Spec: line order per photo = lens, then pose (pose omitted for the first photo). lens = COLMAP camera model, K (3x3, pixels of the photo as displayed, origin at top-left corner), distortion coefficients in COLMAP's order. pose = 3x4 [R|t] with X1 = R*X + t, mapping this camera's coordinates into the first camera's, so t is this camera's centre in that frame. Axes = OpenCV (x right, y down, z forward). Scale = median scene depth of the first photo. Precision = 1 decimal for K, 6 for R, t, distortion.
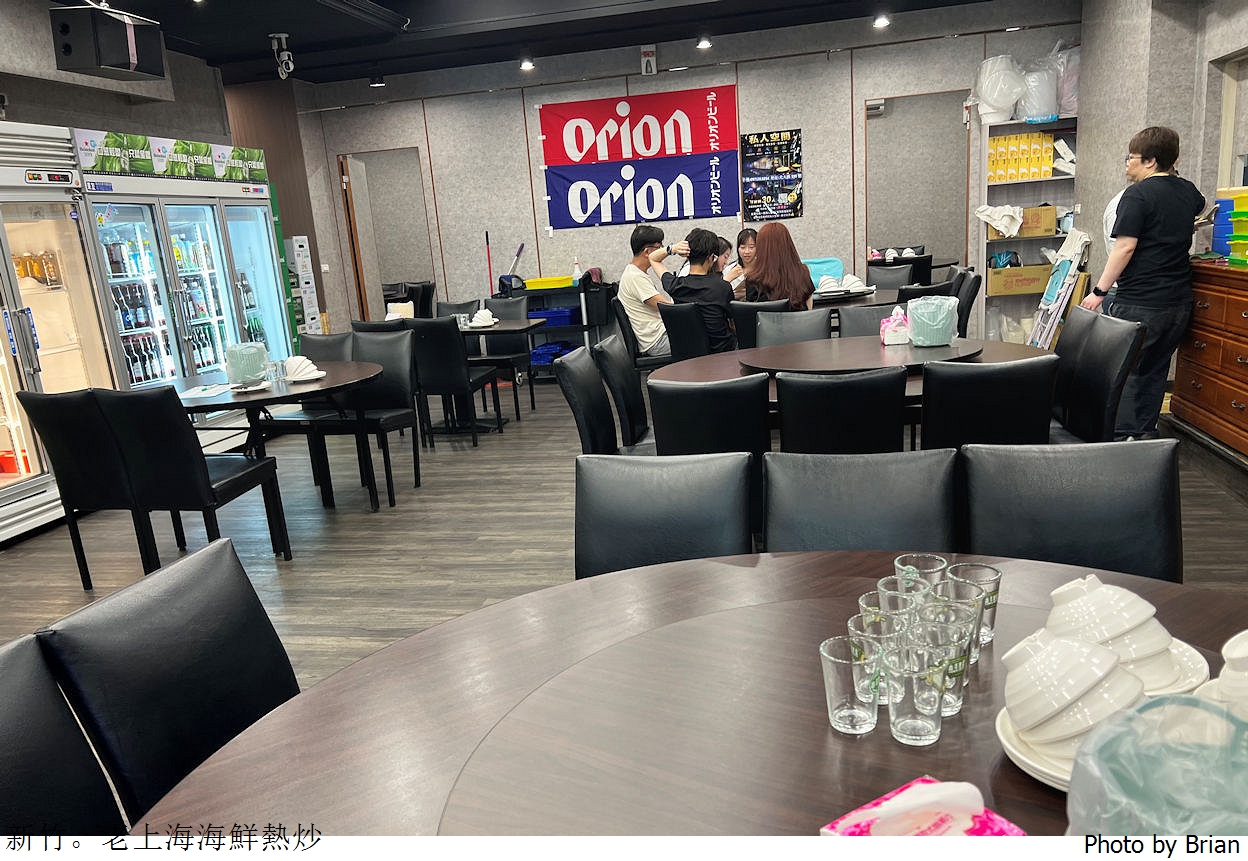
lens RADIAL K [[948.0, 0, 628.5], [0, 948.0, 476.3], [0, 0, 1]] dist [0.027954, -0.032877]
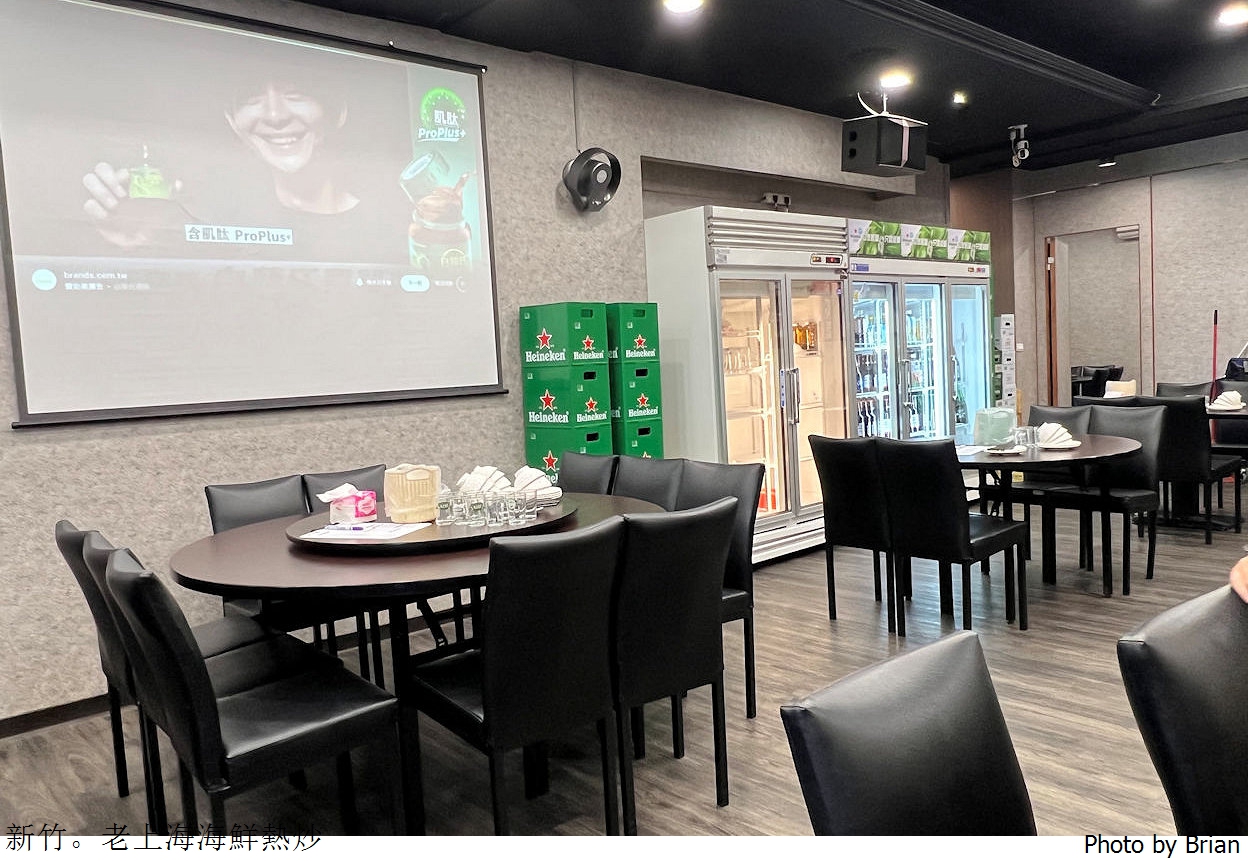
lens RADIAL K [[929.6, 0, 624.1], [0, 929.6, 431.0], [0, 0, 1]] dist [0.005271, -0.002581]
pose [[0.802116, 0.074725, -0.592475, -0.097483], [-0.153692, 0.984551, -0.083899, 0.021846], [0.577052, 0.158355, 0.801208, -0.017556]]
